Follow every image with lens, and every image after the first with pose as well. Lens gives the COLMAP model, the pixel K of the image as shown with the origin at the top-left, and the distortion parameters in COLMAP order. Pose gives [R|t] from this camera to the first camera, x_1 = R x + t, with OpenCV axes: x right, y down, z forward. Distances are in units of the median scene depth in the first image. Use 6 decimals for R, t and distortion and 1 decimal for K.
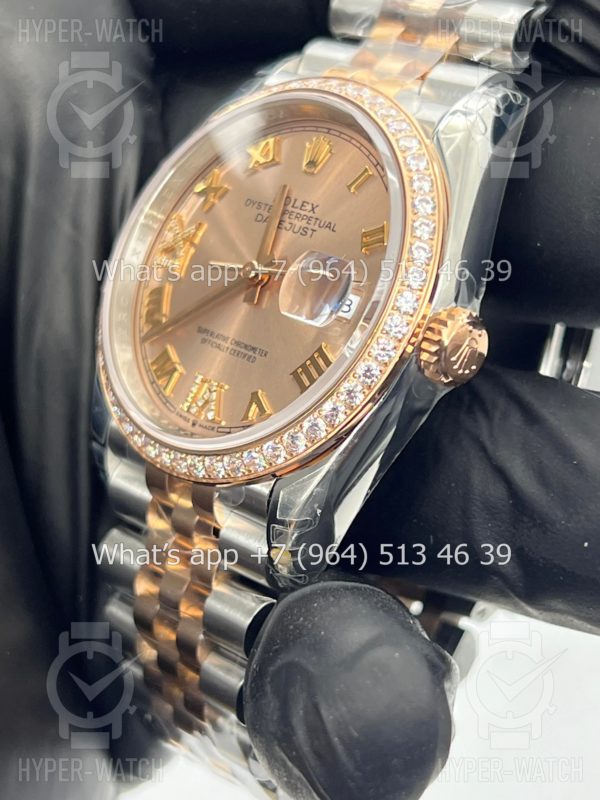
lens RADIAL K [[1844.2, 0, 300.0], [0, 1844.2, 400.0], [0, 0, 1]] dist [0.186224, -0.198926]
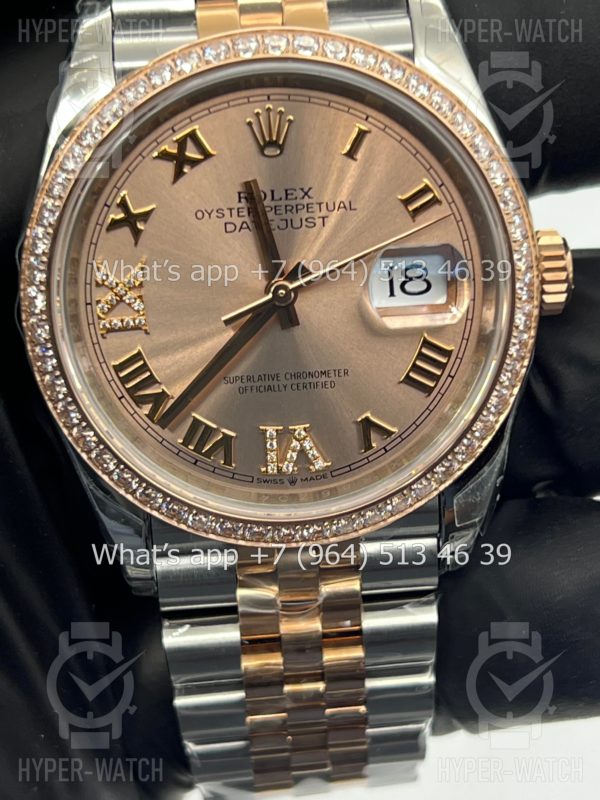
lens RADIAL K [[1844.2, 0, 300.0], [0, 1844.2, 400.0], [0, 0, 1]] dist [0.186224, -0.198926]
pose [[0.627665, -0.517306, 0.581748, -0.533617], [0.299801, 0.850270, 0.432619, -0.388702], [-0.718440, -0.097131, 0.688774, 0.409243]]
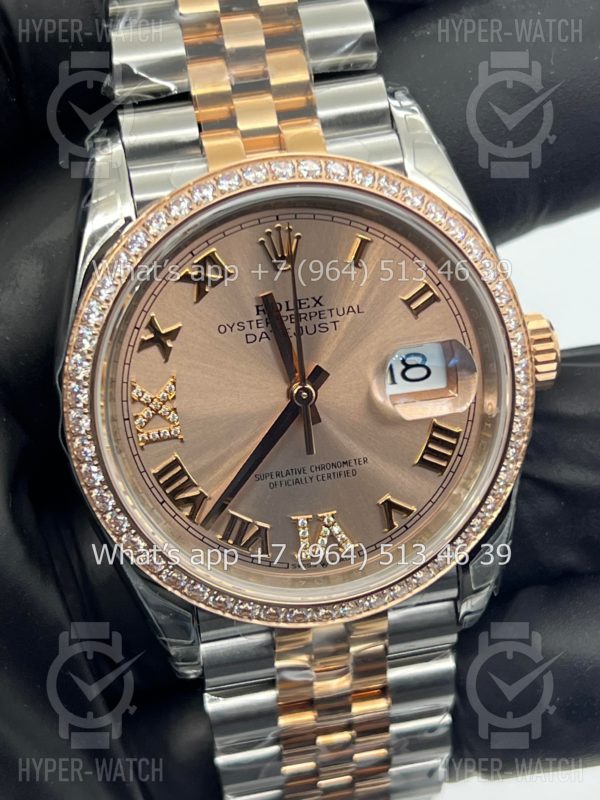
lens RADIAL K [[1844.2, 0, 300.0], [0, 1844.2, 400.0], [0, 0, 1]] dist [0.186224, -0.198926]
pose [[0.525254, -0.578691, 0.623879, -0.598088], [0.327140, 0.814139, 0.479746, -0.506423], [-0.785549, -0.047893, 0.616943, 0.435538]]
